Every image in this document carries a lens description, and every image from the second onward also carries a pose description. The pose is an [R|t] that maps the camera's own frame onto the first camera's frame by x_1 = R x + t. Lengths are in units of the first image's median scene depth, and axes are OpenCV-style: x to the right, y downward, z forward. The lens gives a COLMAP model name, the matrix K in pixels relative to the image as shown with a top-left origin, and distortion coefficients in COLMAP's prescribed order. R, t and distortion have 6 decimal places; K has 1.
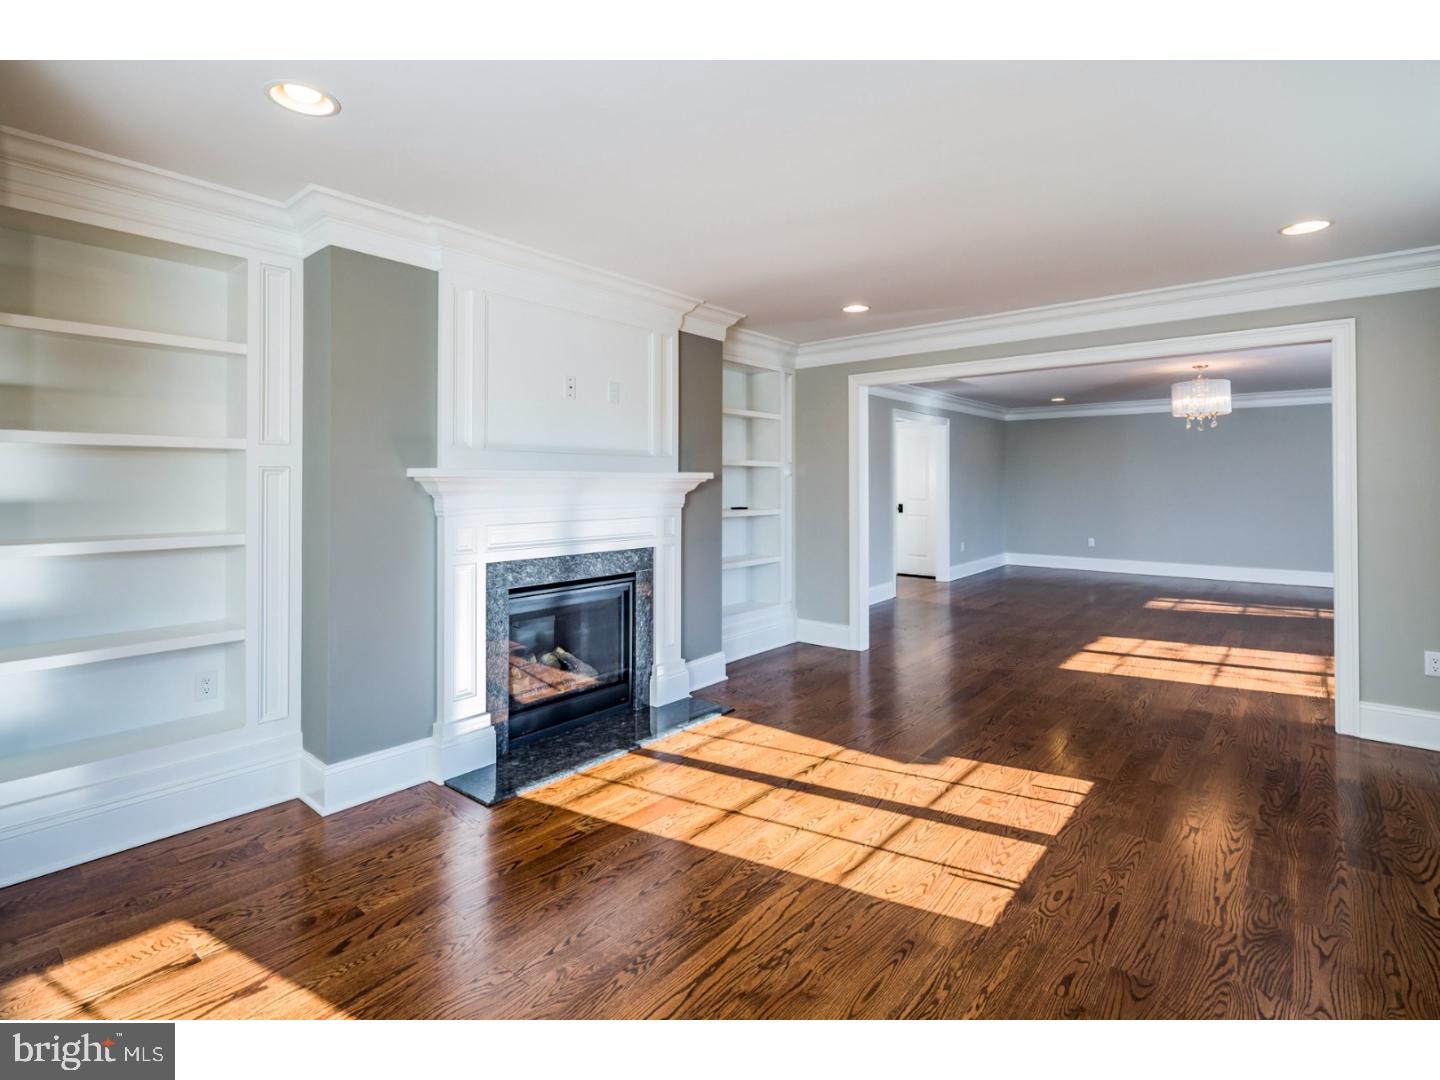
lens RADIAL K [[697.8, 0, 763.2], [0, 697.8, 475.5], [0, 0, 1]] dist [0.005925, -0.005993]
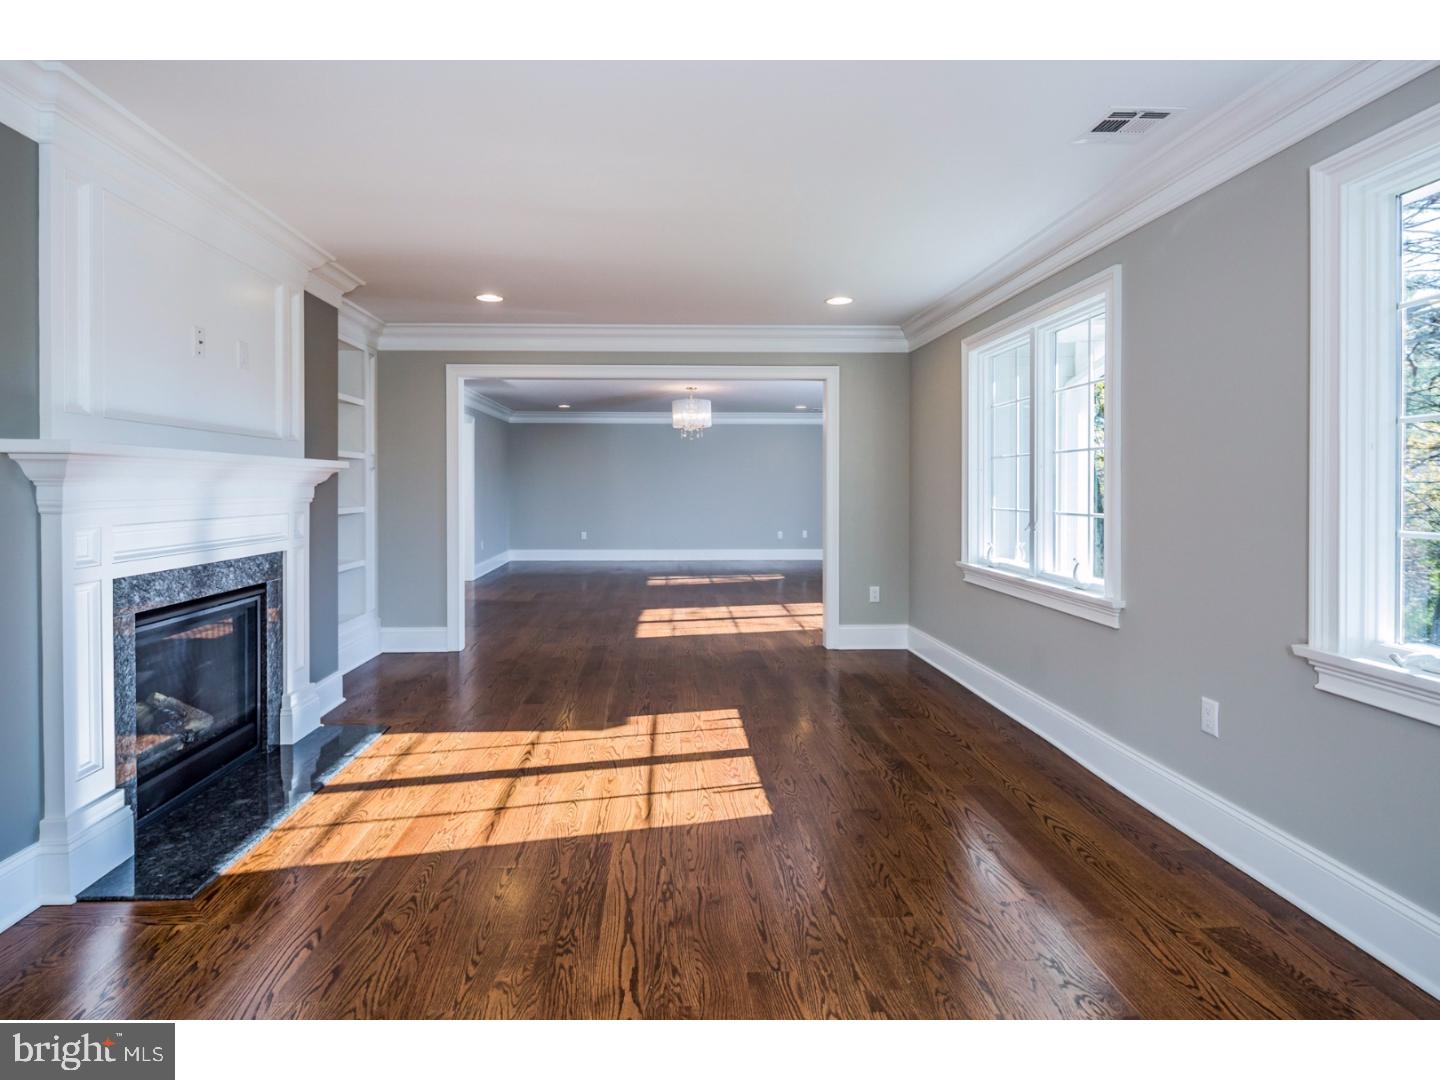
lens RADIAL K [[697.8, 0, 706.2], [0, 697.8, 494.9], [0, 0, 1]] dist [0.005925, -0.005993]
pose [[0.757293, -0.007998, 0.653026, -0.393121], [-0.006497, 0.999783, 0.019779, 0.022258], [-0.653043, -0.019221, 0.757077, 0.075943]]
